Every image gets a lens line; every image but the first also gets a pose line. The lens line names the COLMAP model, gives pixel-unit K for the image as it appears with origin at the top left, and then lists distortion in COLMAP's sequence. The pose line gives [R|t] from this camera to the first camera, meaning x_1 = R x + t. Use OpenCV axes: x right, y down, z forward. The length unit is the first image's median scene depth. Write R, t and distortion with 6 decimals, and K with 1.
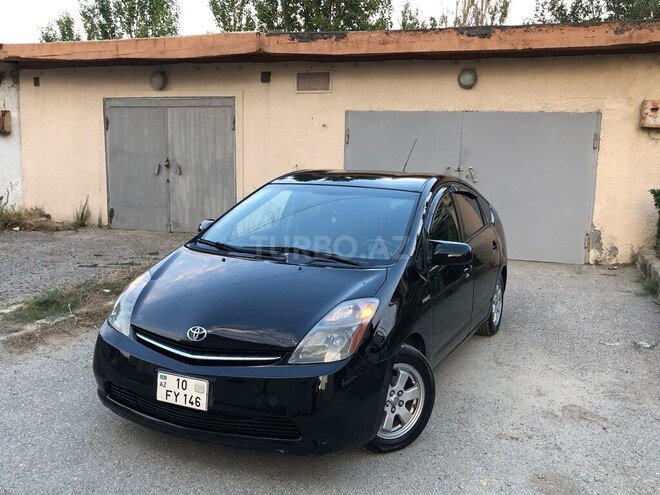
lens RADIAL K [[691.7, 0, 323.8], [0, 691.7, 246.4], [0, 0, 1]] dist [0.071622, -0.163367]
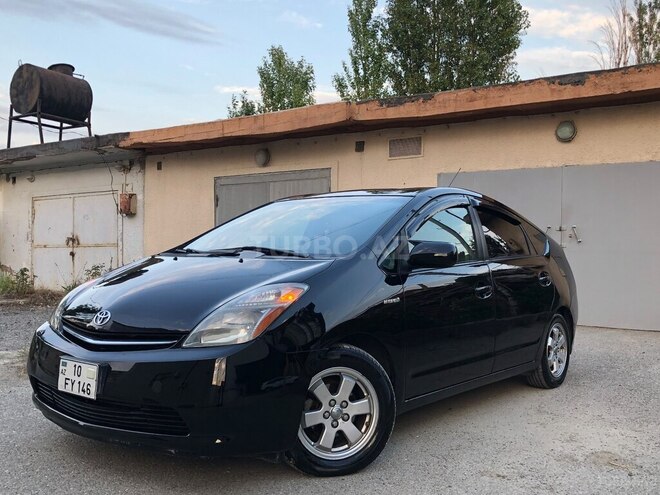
lens RADIAL K [[688.1, 0, 323.4], [0, 688.1, 248.4], [0, 0, 1]] dist [0.089002, -0.226472]
pose [[0.972355, -0.015299, -0.233004, 0.107915], [-0.020037, 0.988704, -0.148534, 0.057141], [0.232644, 0.149097, 0.961065, 0.062321]]
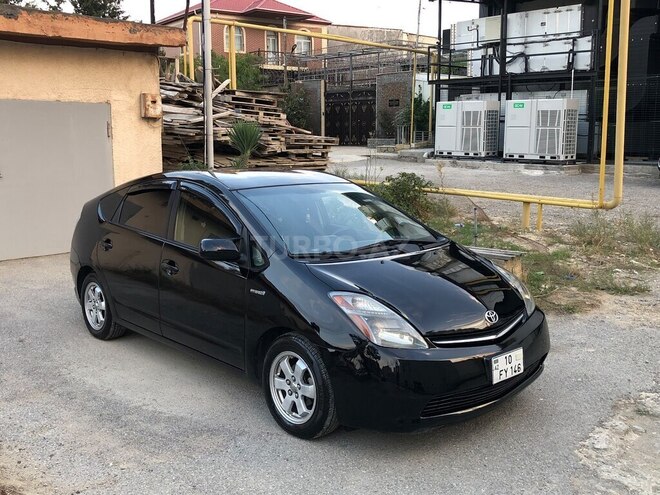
lens RADIAL K [[694.9, 0, 339.1], [0, 694.9, 226.6], [0, 0, 1]] dist [0.022687, -0.033407]
pose [[0.383840, -0.145110, 0.911927, -0.451561], [0.141379, 0.985167, 0.097256, -0.058035], [-0.912512, 0.091597, 0.398662, 0.262365]]
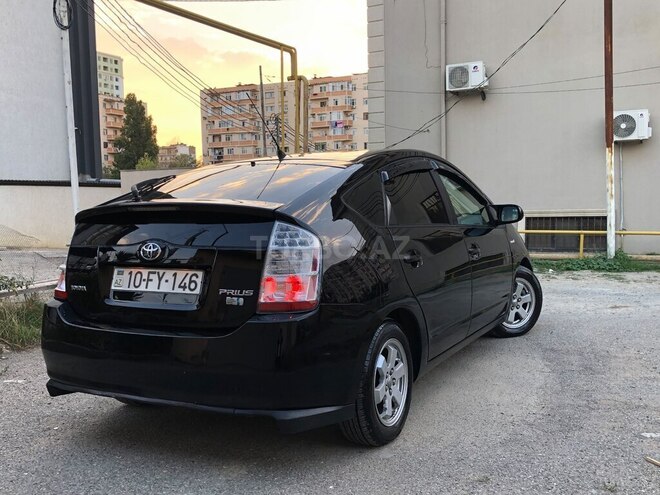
lens RADIAL K [[691.7, 0, 323.8], [0, 691.7, 246.4], [0, 0, 1]] dist [0.071622, -0.163367]
pose [[-0.998525, -0.010517, 0.053266, 0.022790], [0.000949, 0.977529, 0.210798, -0.097094], [-0.054286, 0.210538, -0.976077, 1.017715]]
